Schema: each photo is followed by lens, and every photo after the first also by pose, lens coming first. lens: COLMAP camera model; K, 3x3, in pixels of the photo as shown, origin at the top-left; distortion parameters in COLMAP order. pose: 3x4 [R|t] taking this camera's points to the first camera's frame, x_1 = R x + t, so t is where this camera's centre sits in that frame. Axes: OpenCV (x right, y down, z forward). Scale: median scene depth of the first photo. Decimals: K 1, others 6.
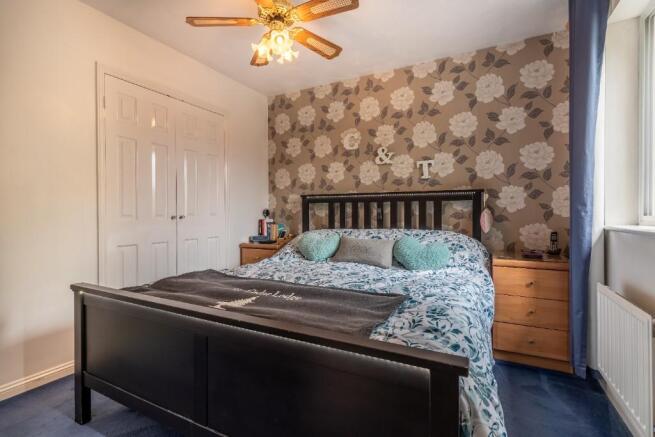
lens RADIAL K [[300.6, 0, 332.4], [0, 300.6, 215.0], [0, 0, 1]] dist [0.005077, 0.000499]
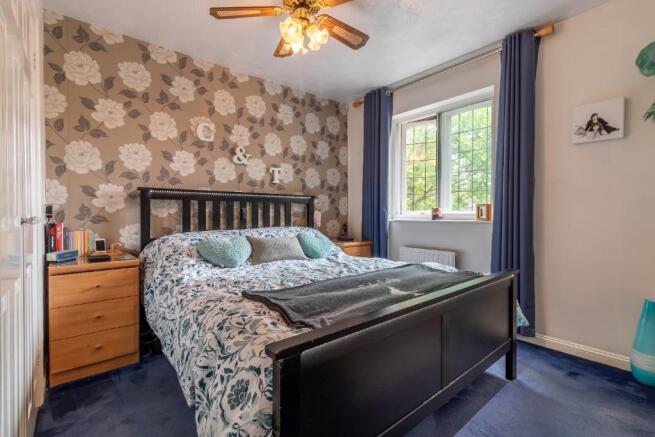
lens RADIAL K [[300.6, 0, 331.7], [0, 300.6, 217.9], [0, 0, 1]] dist [0.005077, 0.000499]
pose [[0.385239, -0.013084, 0.922724, -0.630089], [0.004857, 0.999914, 0.012150, 0.000166], [-0.922804, -0.000199, 0.385269, 0.324499]]
